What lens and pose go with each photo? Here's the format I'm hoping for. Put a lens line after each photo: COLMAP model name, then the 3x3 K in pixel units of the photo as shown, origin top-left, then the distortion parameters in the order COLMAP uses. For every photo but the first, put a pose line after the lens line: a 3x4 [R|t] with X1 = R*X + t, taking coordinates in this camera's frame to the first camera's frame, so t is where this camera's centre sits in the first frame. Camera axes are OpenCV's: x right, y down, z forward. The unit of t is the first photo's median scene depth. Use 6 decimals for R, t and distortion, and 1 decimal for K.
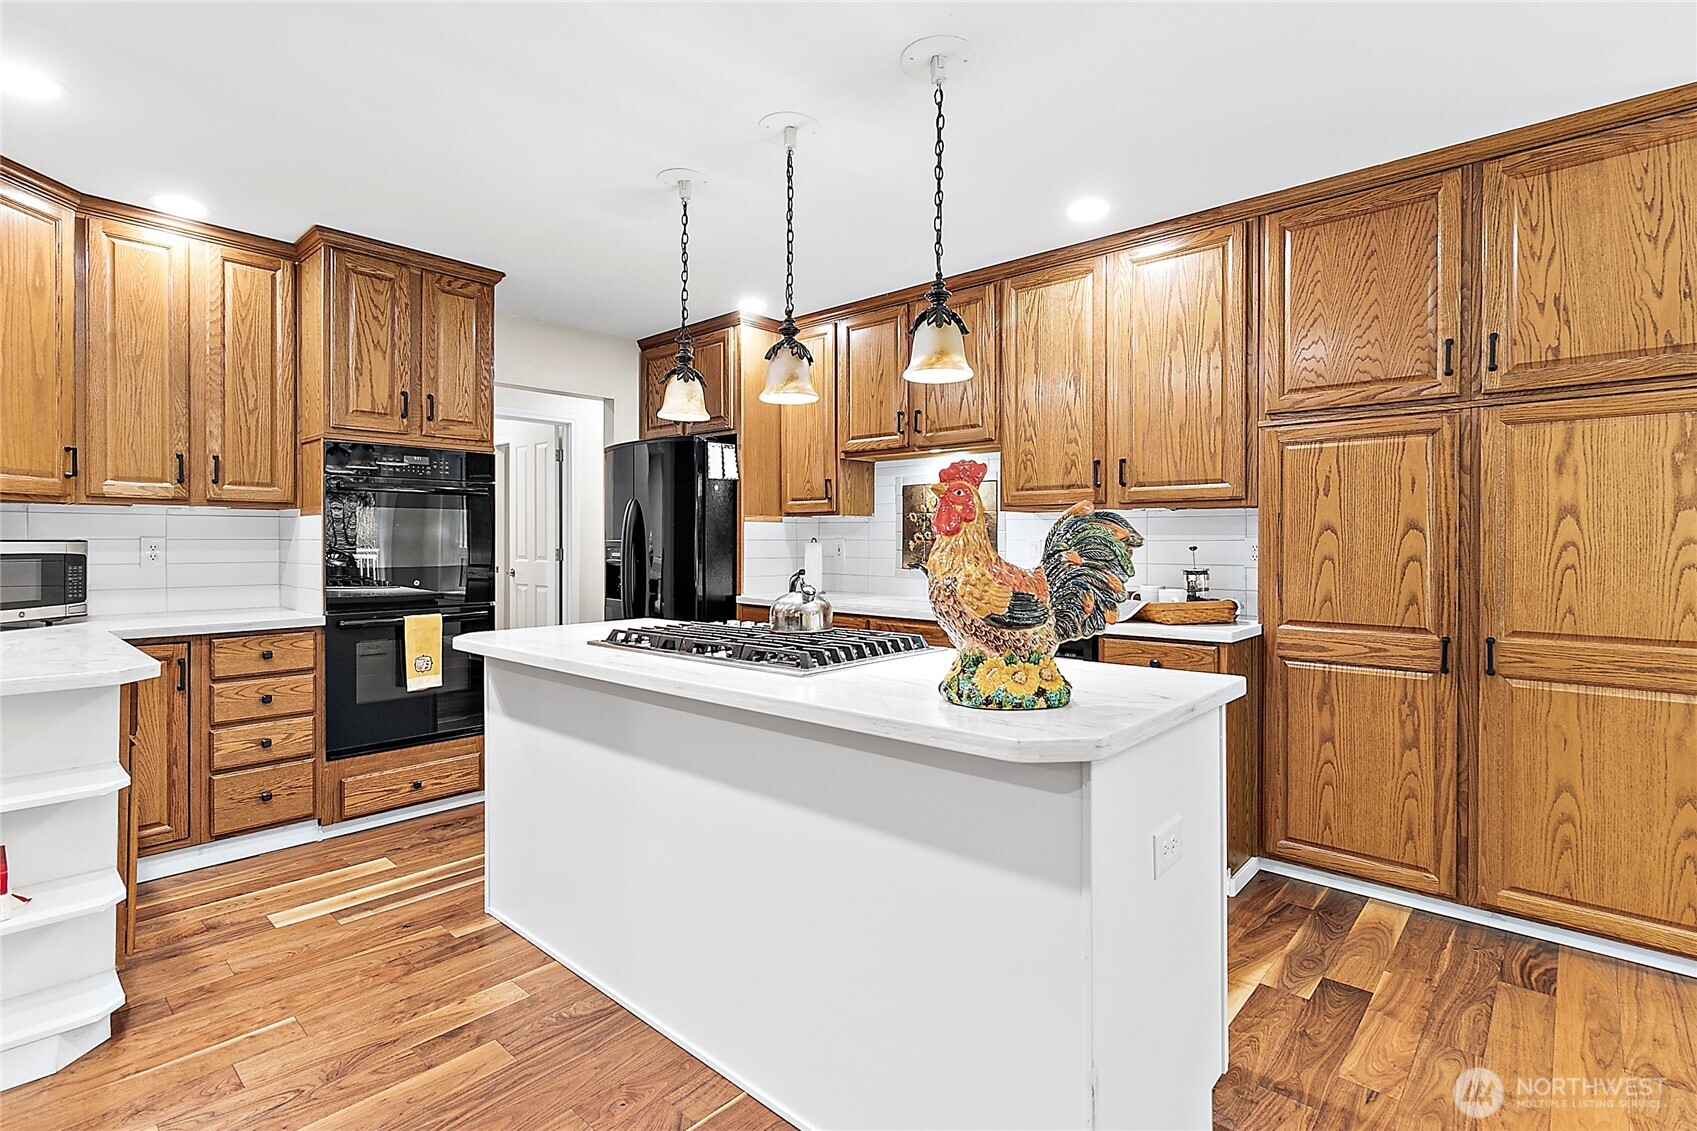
lens RADIAL K [[805.0, 0, 846.2], [0, 805.0, 556.9], [0, 0, 1]] dist [-0.000464, 0.002147]
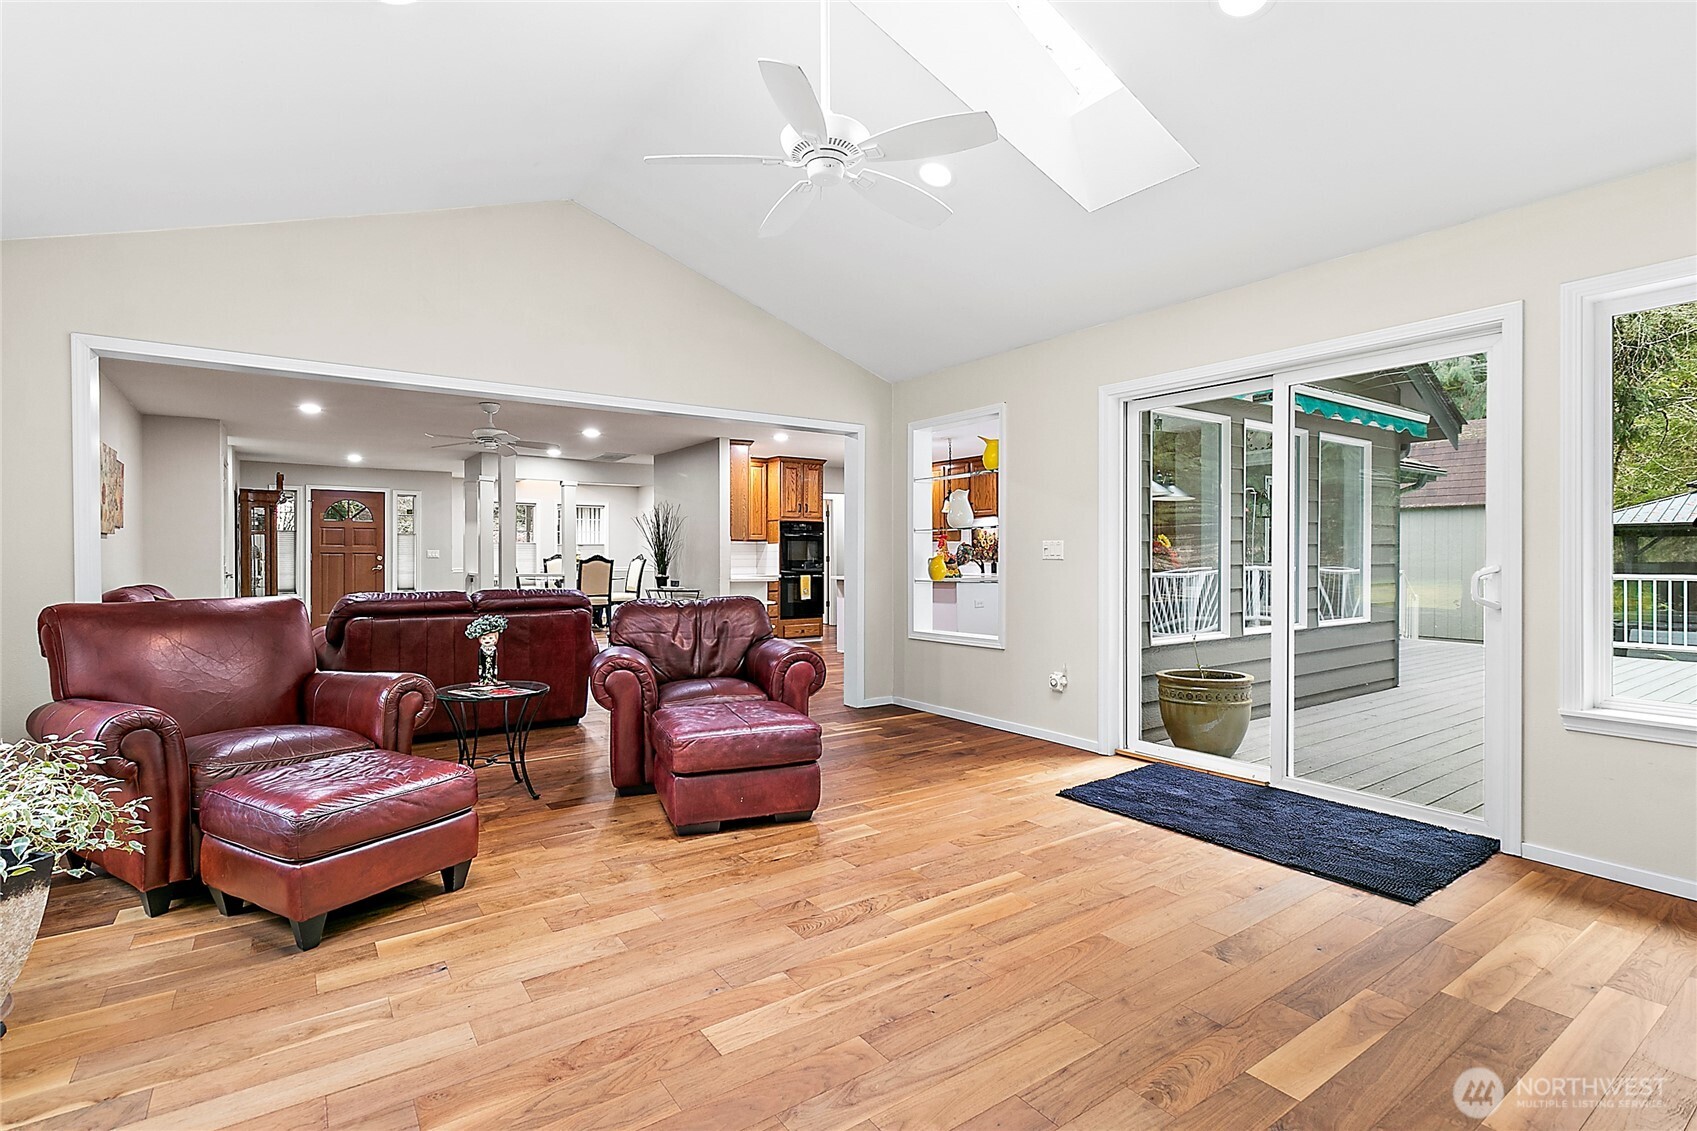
lens RADIAL K [[805.0, 0, 838.5], [0, 805.0, 558.1], [0, 0, 1]] dist [-0.000464, 0.002147]
pose [[0.973845, -0.002871, -0.227194, 0.300298], [-0.001674, 0.999802, -0.019808, 0.065204], [0.227206, 0.019670, 0.973648, -1.982454]]
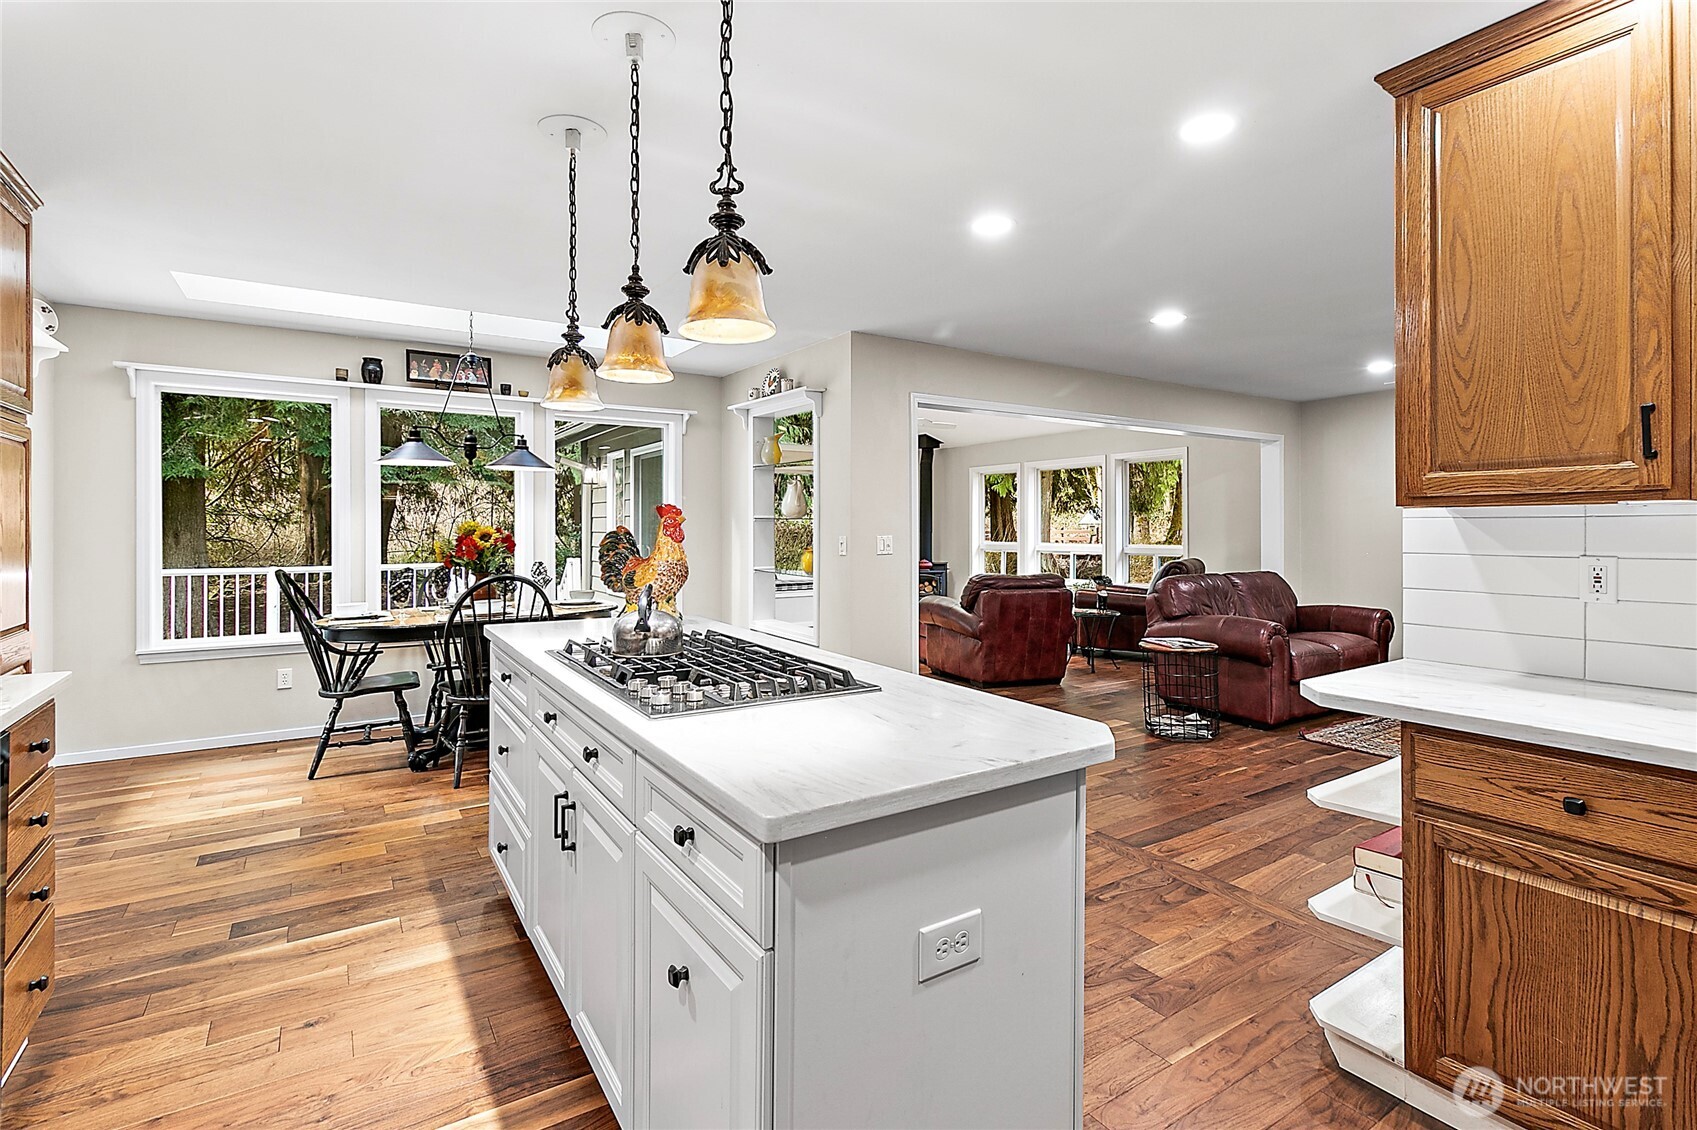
lens RADIAL K [[805.0, 0, 857.5], [0, 805.0, 526.3], [0, 0, 1]] dist [-0.000464, 0.002147]
pose [[-0.971239, -0.001010, 0.238106, -0.340266], [0.003739, 0.999803, 0.019495, -0.044185], [-0.238078, 0.019825, -0.971044, 1.229191]]
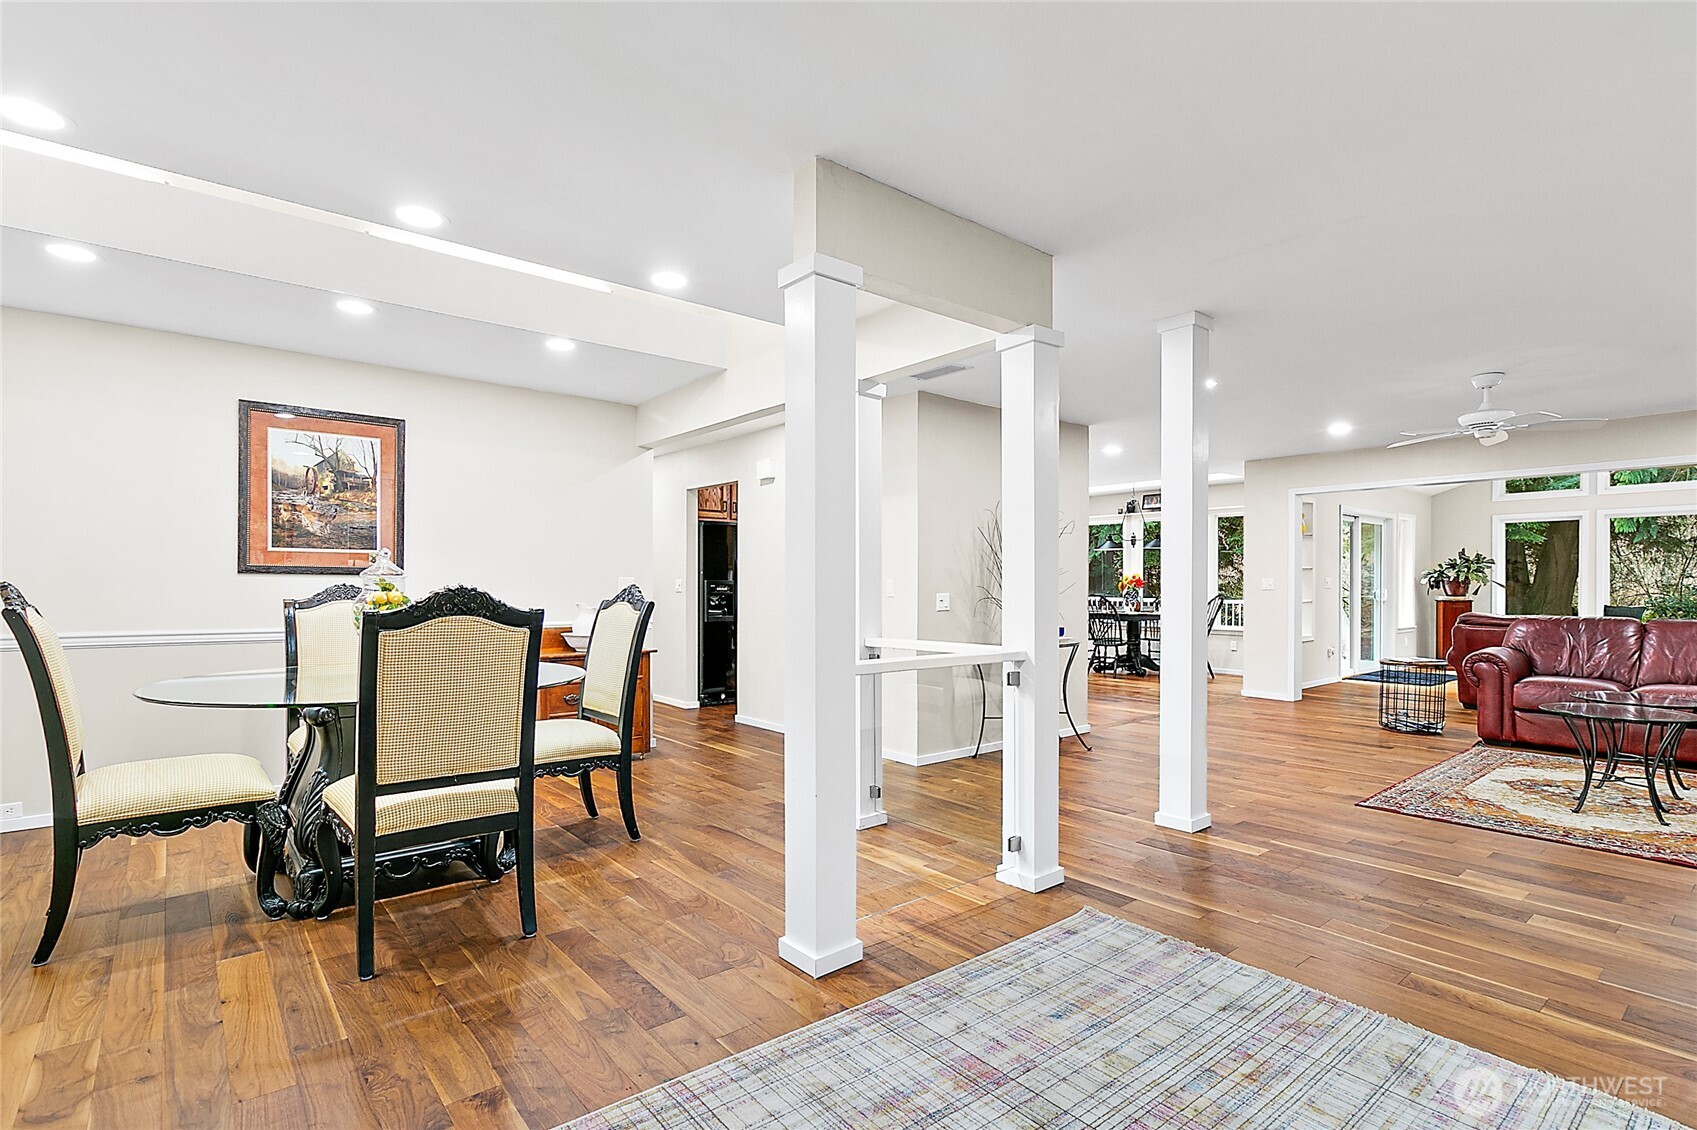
lens RADIAL K [[805.0, 0, 854.8], [0, 805.0, 599.3], [0, 0, 1]] dist [-0.000464, 0.002147]
pose [[0.139799, -0.024367, 0.989880, -2.612974], [0.021246, 0.999541, 0.021605, -0.017151], [-0.989952, 0.018011, 0.140253, 0.689304]]
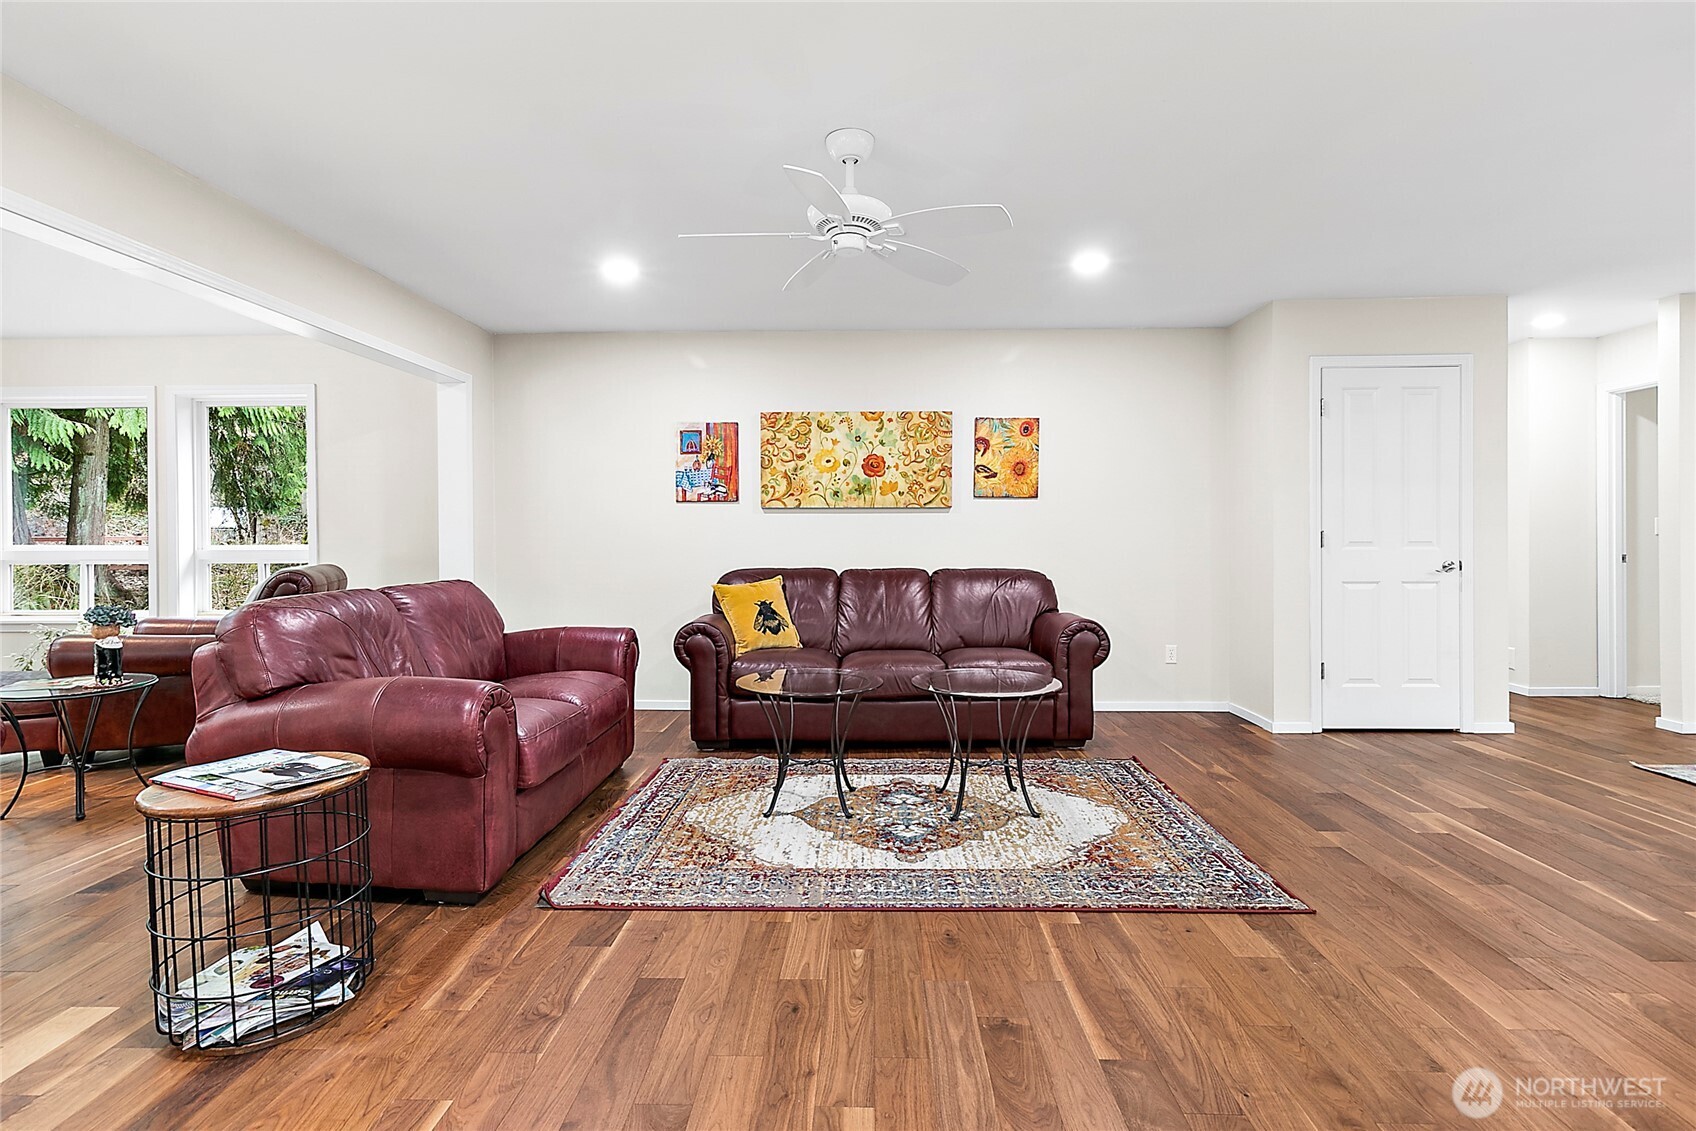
lens RADIAL K [[804.5, 0, 855.4], [0, 804.5, 537.8], [0, 0, 1]] dist [-0.000464, 0.002147]
pose [[-0.748014, 0.001857, -0.663680, -0.493802], [-0.012880, 0.999767, 0.017314, 0.014641], [0.663558, 0.021499, -0.747816, 0.385975]]
